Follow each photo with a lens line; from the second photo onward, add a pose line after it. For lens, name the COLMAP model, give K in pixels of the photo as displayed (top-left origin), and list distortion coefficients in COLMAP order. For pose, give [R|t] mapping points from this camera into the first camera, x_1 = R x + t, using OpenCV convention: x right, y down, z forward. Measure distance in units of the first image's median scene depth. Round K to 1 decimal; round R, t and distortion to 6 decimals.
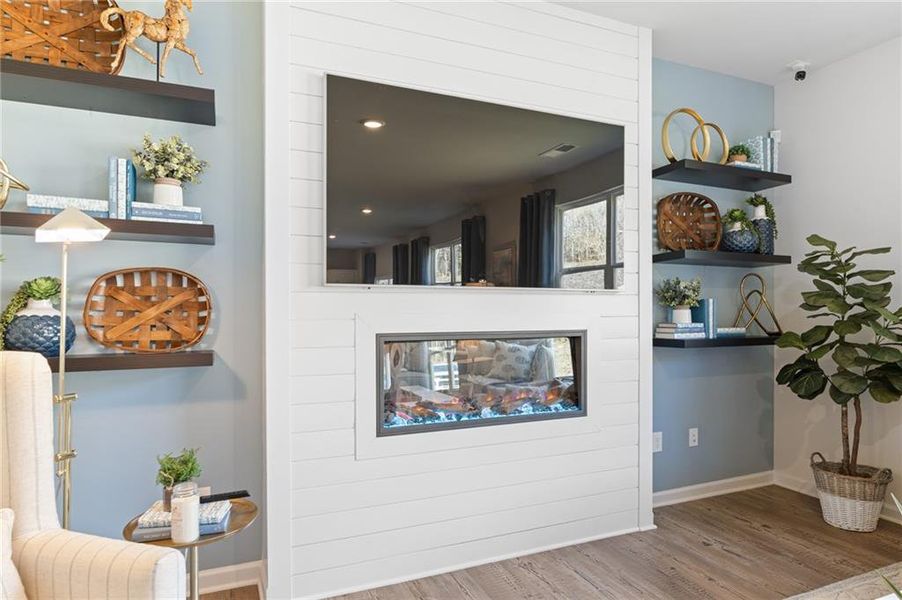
lens RADIAL K [[509.7, 0, 437.3], [0, 509.7, 297.5], [0, 0, 1]] dist [0.000867, -0.000833]
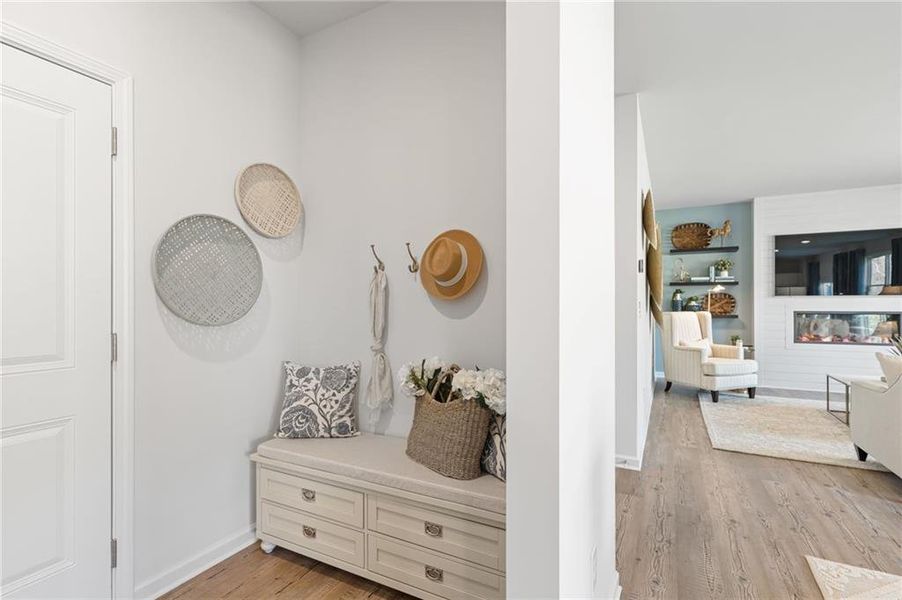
lens RADIAL K [[413.2, 0, 455.8], [0, 413.2, 308.1], [0, 0, 1]] dist [0.002557, 0.000427]
pose [[0.647710, 0.006448, -0.761860, 0.504684], [0.014685, 0.999673, 0.020944, -0.034895], [0.761745, -0.024753, 0.647404, -2.398355]]
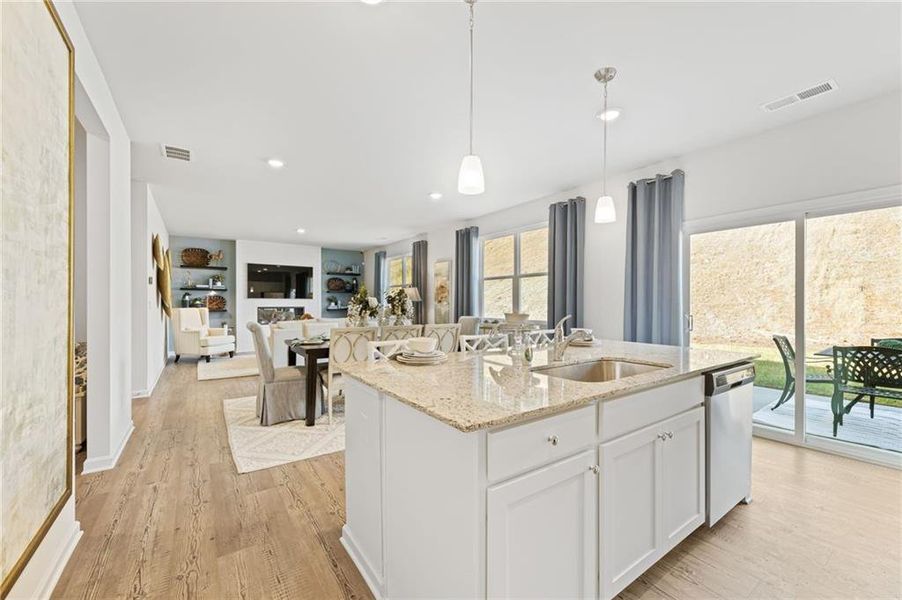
lens RADIAL K [[360.2, 0, 451.0], [0, 360.2, 300.0], [0, 0, 1]] dist [0.001643, 0.000176]
pose [[0.975501, 0.000705, 0.219992, 1.150476], [-0.002947, 0.999947, 0.009865, -0.053310], [-0.219974, -0.010272, 0.975452, -3.555044]]
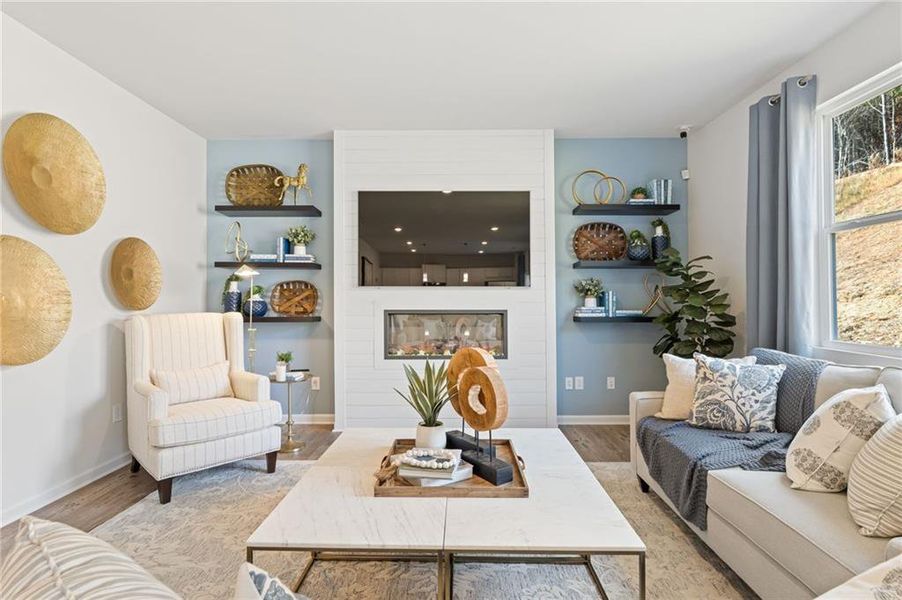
lens RADIAL K [[435.7, 0, 464.7], [0, 435.7, 286.2], [0, 0, 1]] dist [0.001790, 0.000197]
pose [[0.922363, -0.012722, -0.386116, 0.899453], [0.008813, 0.999890, -0.011892, -0.001296], [0.386225, 0.007566, 0.922374, -0.536864]]
